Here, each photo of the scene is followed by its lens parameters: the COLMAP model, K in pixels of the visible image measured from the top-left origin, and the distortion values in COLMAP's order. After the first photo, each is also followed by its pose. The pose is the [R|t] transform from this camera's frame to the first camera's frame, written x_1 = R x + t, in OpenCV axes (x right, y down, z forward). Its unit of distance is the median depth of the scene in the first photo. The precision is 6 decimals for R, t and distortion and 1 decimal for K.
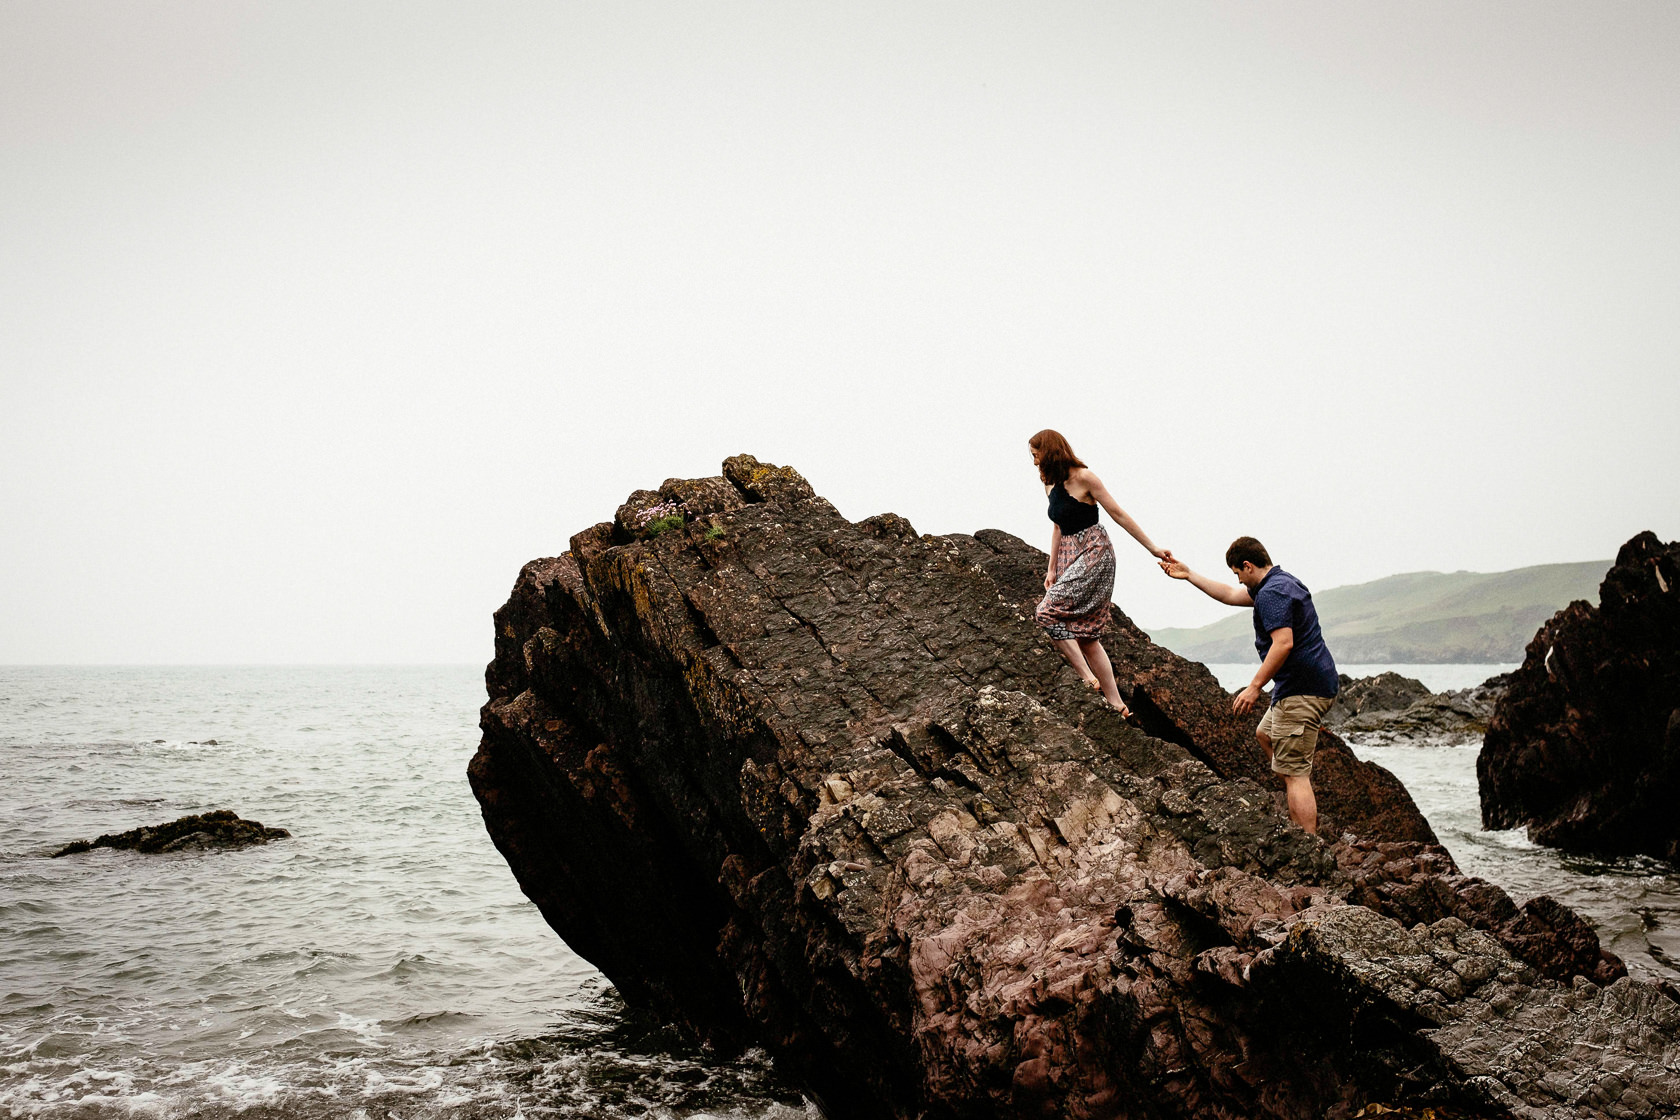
lens RADIAL K [[1780.1, 0, 840.0], [0, 1780.1, 560.0], [0, 0, 1]] dist [-0.001956, 0.040247]
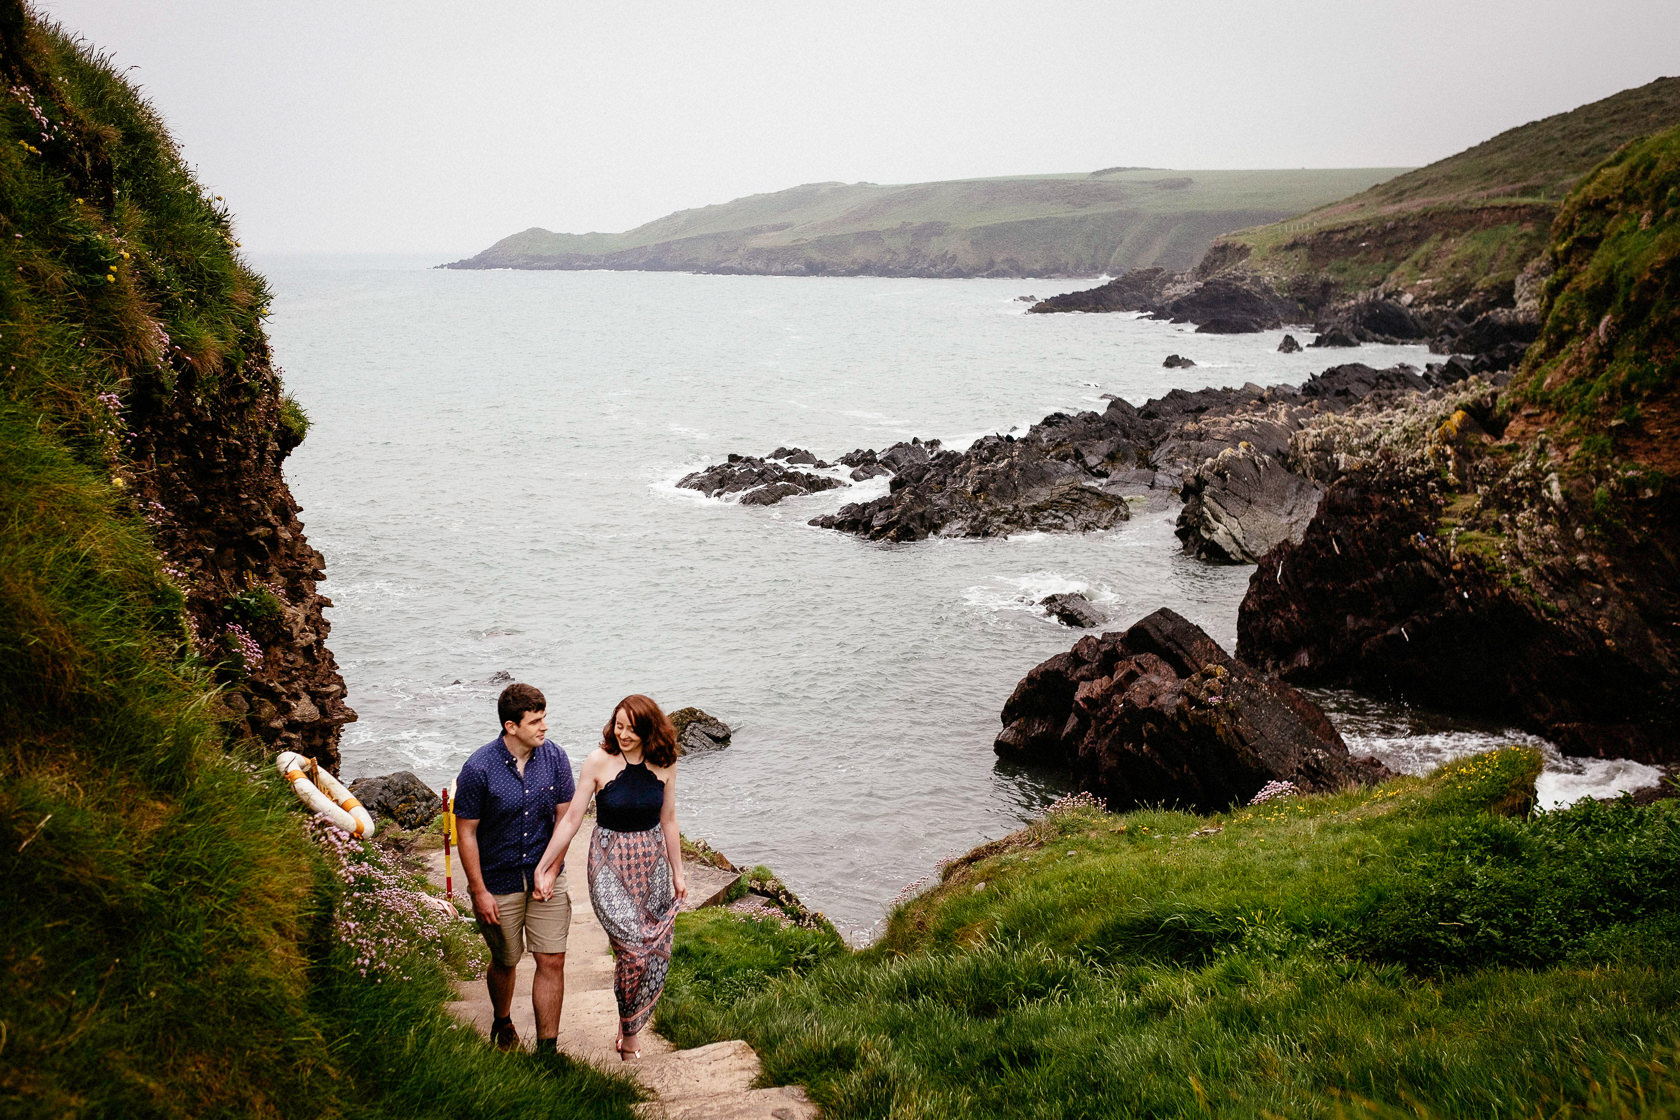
lens RADIAL K [[1780.1, 0, 840.0], [0, 1780.1, 560.0], [0, 0, 1]] dist [-0.001956, 0.040247]
pose [[0.941796, -0.058461, 0.331063, -2.082329], [-0.020461, 0.972971, 0.230017, -1.162600], [-0.335562, -0.223403, 0.915144, -1.960916]]
